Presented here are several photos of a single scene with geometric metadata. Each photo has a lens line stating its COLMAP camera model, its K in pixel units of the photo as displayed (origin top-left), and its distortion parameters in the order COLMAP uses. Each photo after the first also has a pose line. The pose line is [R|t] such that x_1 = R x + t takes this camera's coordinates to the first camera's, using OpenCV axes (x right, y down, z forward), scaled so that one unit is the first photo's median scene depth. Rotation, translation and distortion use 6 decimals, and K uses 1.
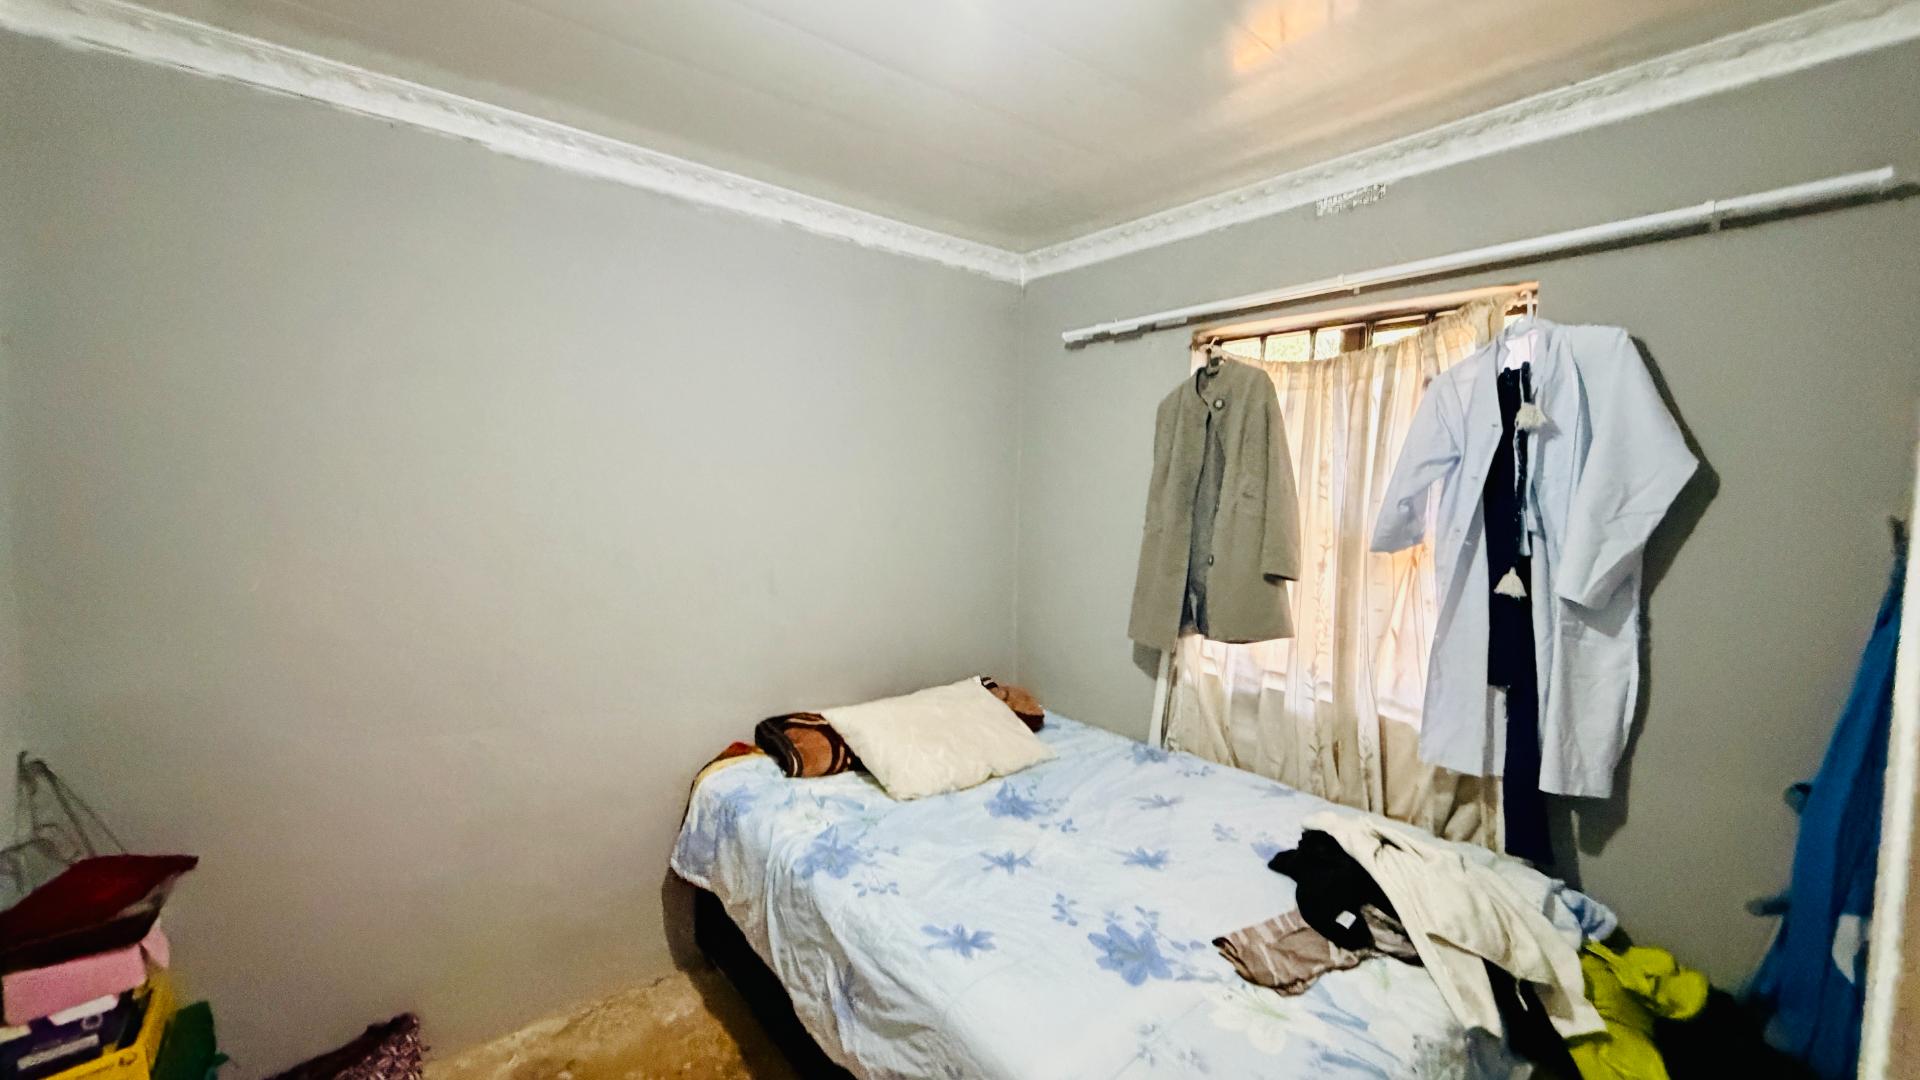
lens RADIAL K [[762.5, 0, 966.3], [0, 762.5, 531.9], [0, 0, 1]] dist [0.002926, -0.000334]
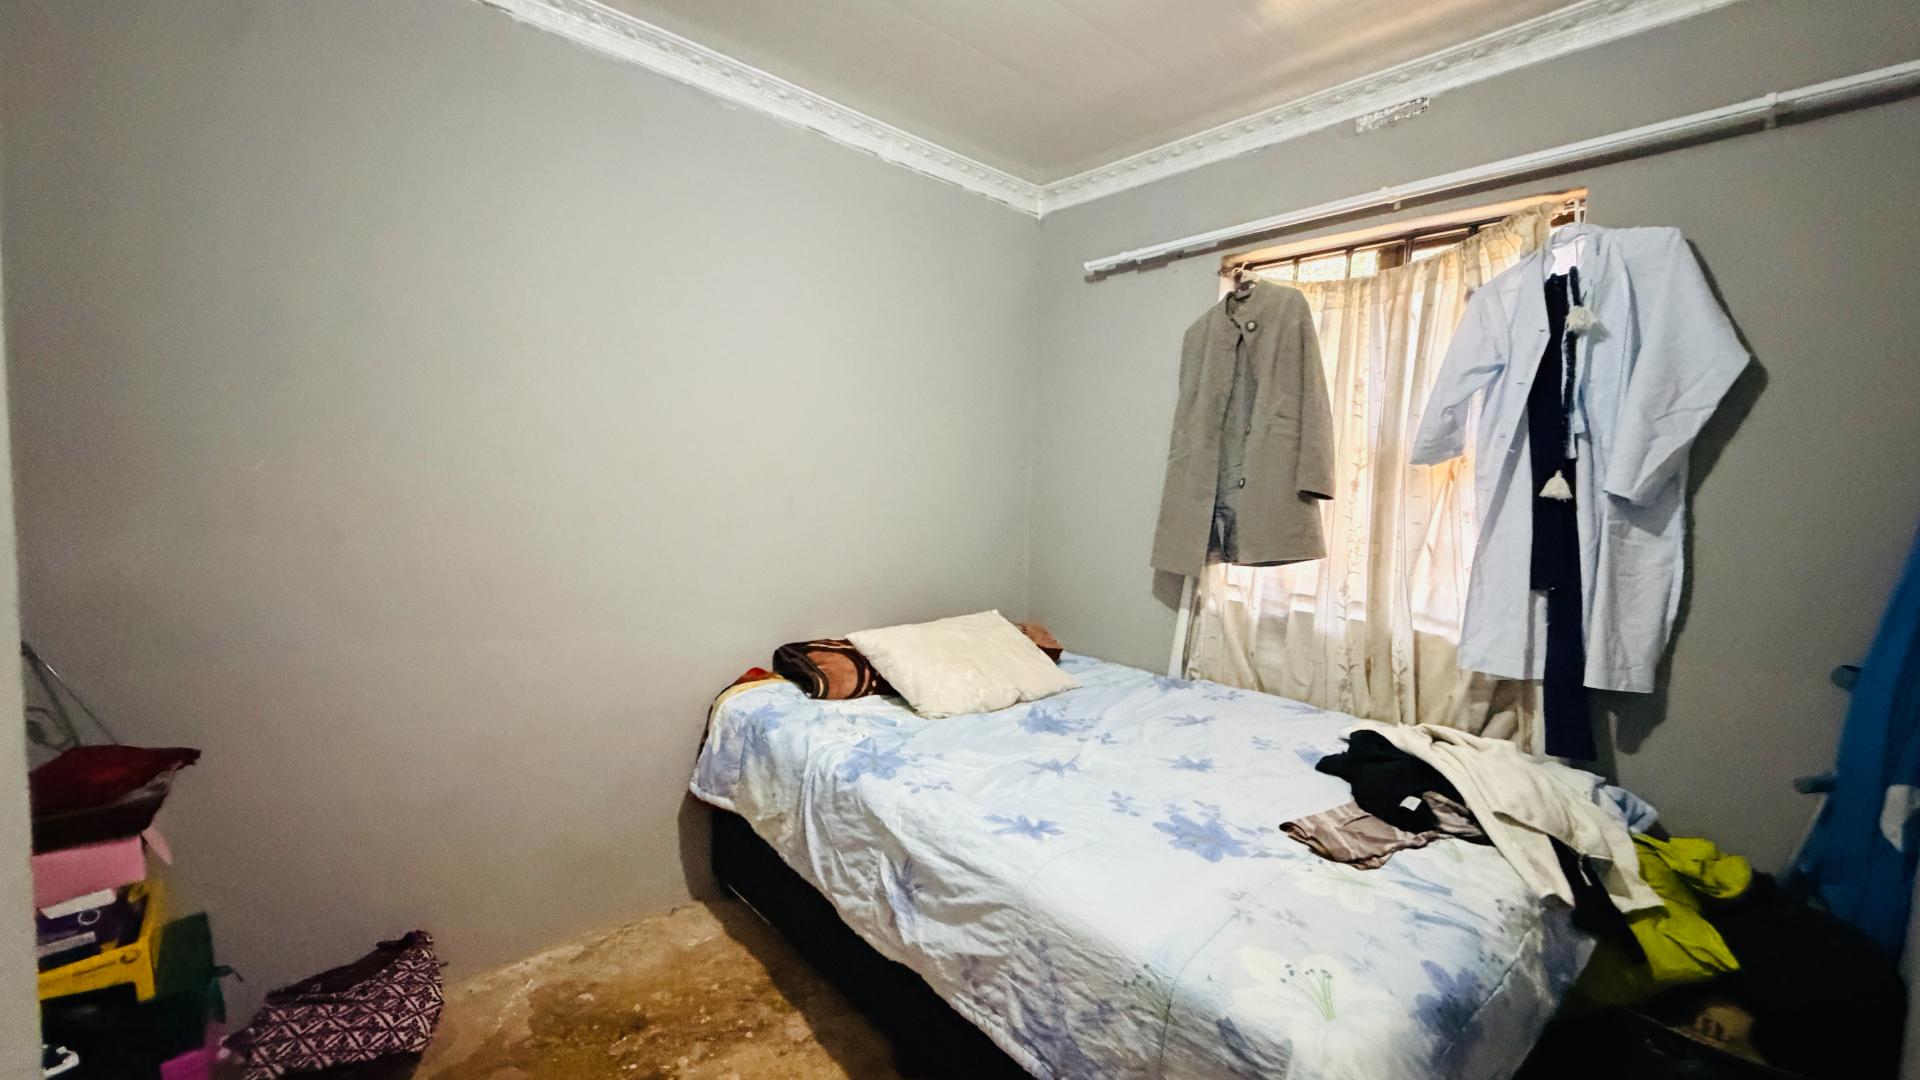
lens RADIAL K [[762.5, 0, 957.5], [0, 762.5, 541.0], [0, 0, 1]] dist [0.002926, -0.000334]
pose [[0.998706, 0.010078, 0.049838, -0.121636], [-0.010527, 0.999906, 0.008748, 0.134451], [-0.049745, -0.009261, 0.998719, 0.030671]]
